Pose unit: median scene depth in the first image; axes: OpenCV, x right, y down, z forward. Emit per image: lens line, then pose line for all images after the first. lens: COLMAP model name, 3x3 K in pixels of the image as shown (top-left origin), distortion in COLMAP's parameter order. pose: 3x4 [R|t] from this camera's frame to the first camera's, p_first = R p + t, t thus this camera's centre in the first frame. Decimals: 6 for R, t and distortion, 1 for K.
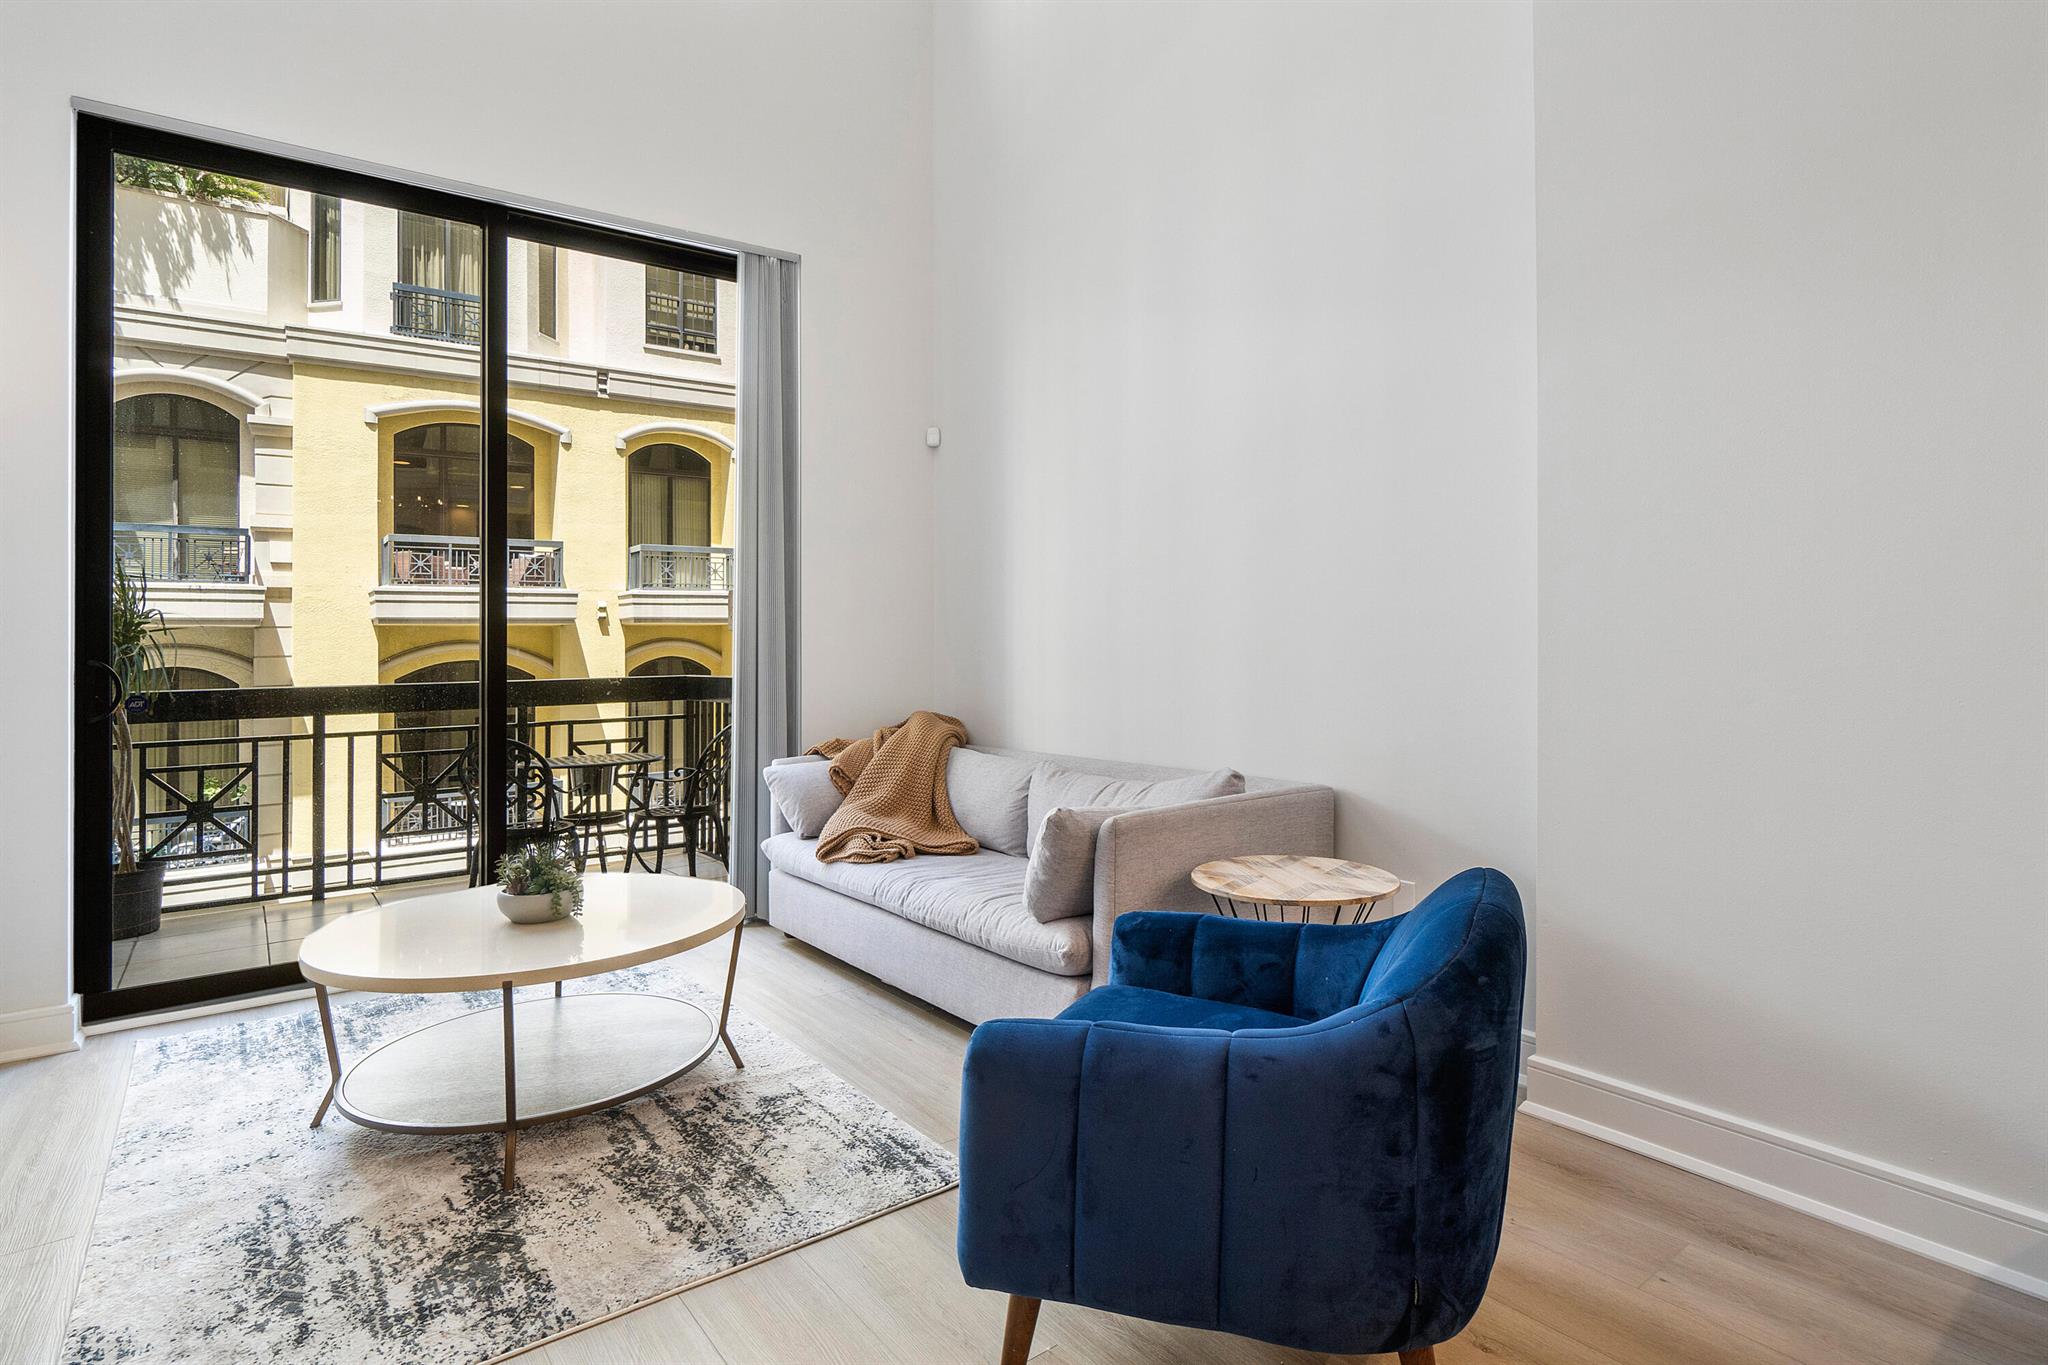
lens RADIAL K [[1036.8, 0, 952.6], [0, 1036.8, 621.2], [0, 0, 1]] dist [0.004109, -0.002561]
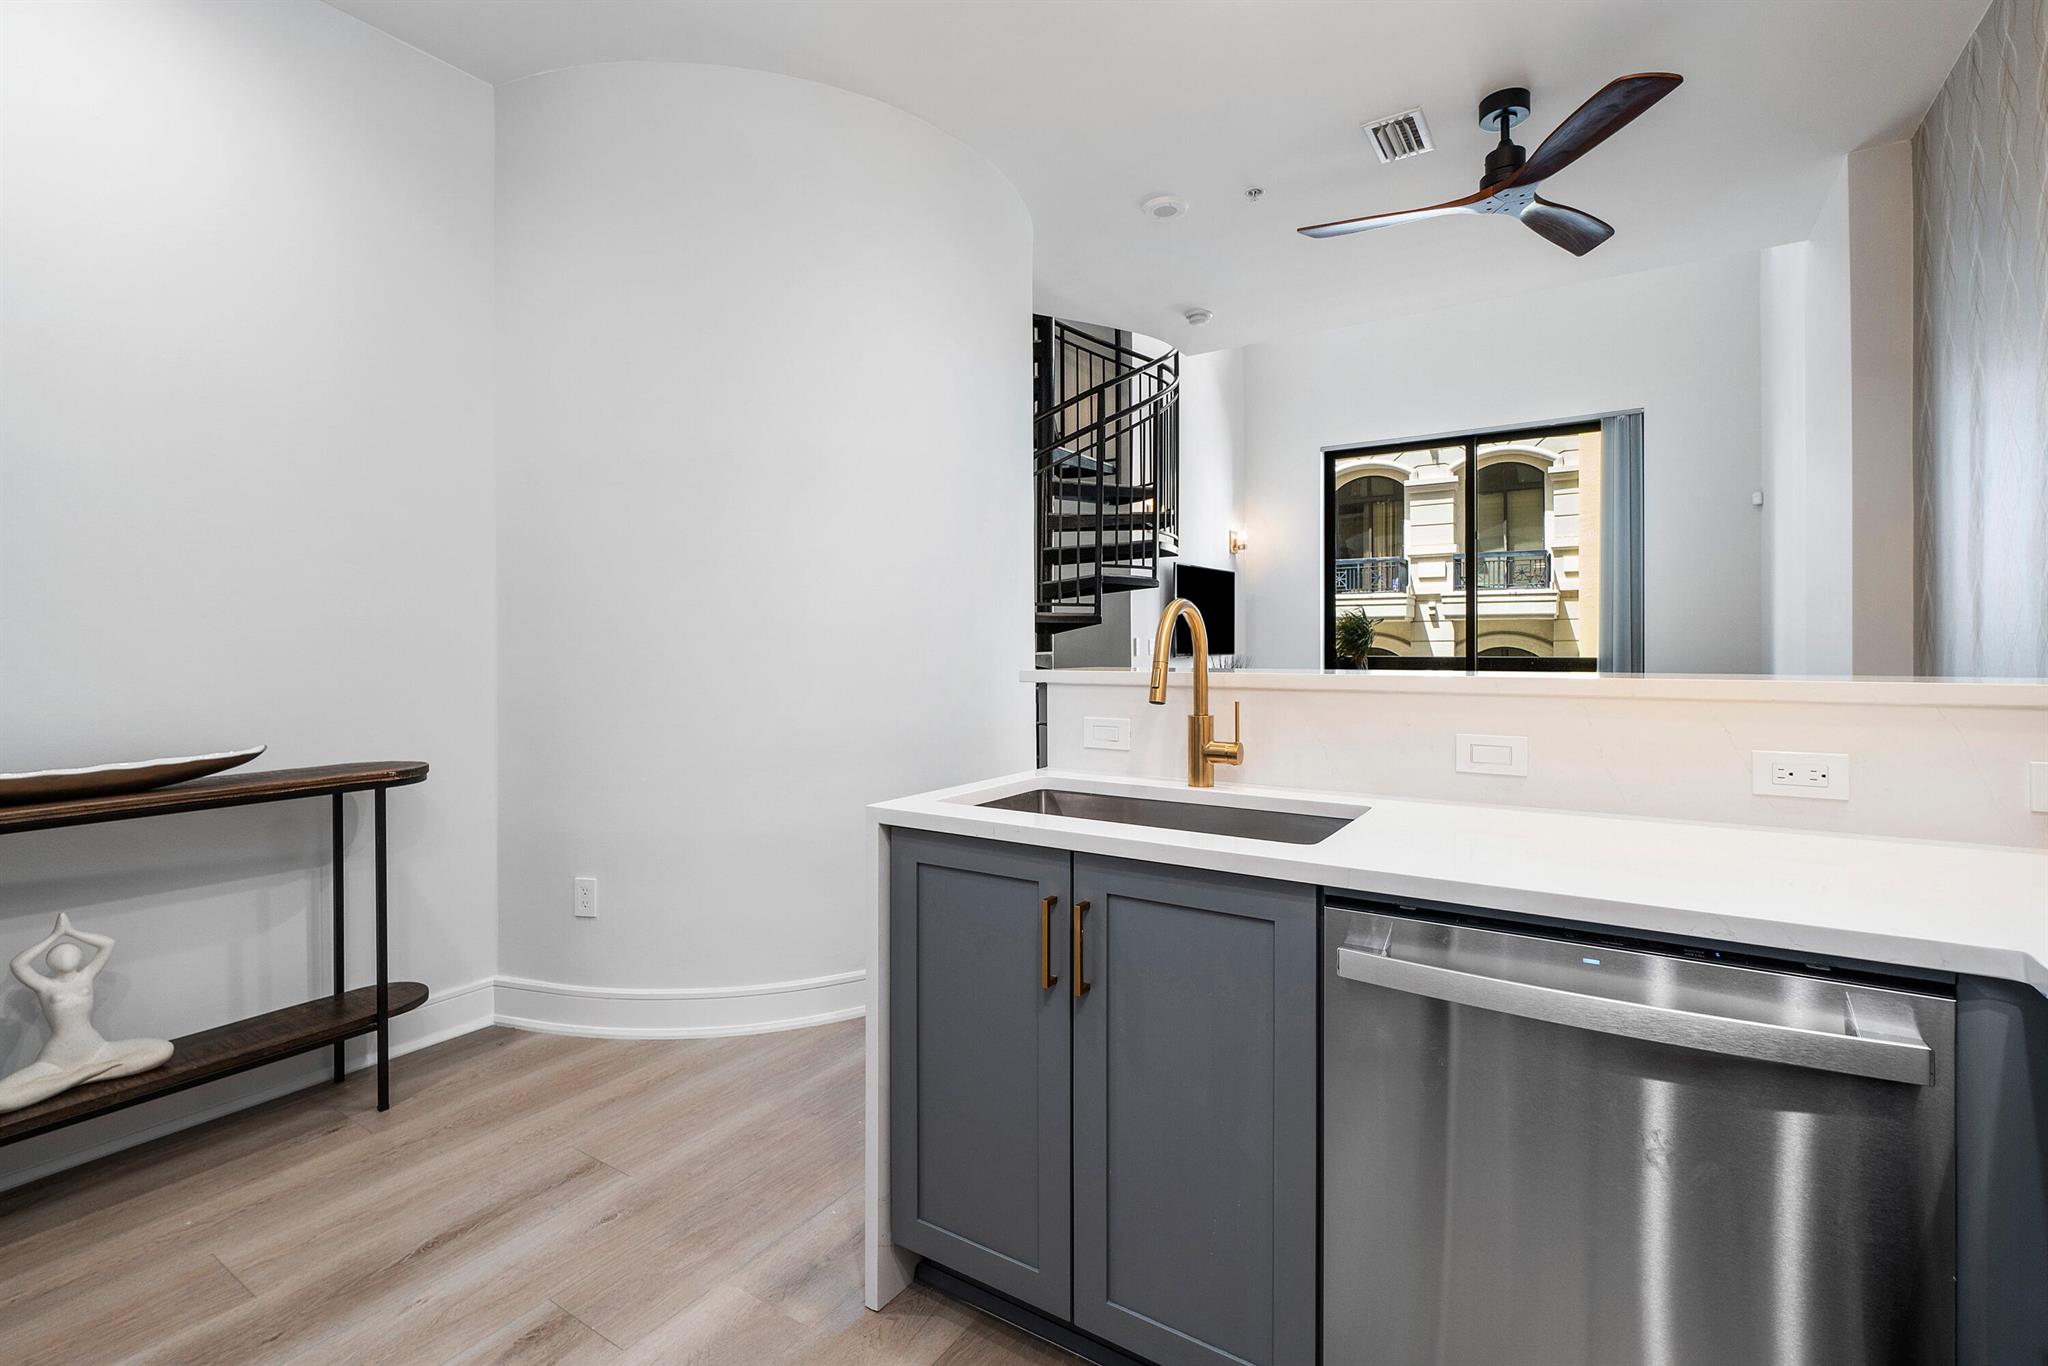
lens RADIAL K [[878.2, 0, 1101.4], [0, 878.2, 645.1], [0, 0, 1]] dist [-0.002840, -0.002256]
pose [[0.440991, 0.014130, -0.897400, 0.629943], [0.021930, 0.999408, 0.026513, -0.020386], [0.897244, -0.031372, 0.440420, -0.369420]]
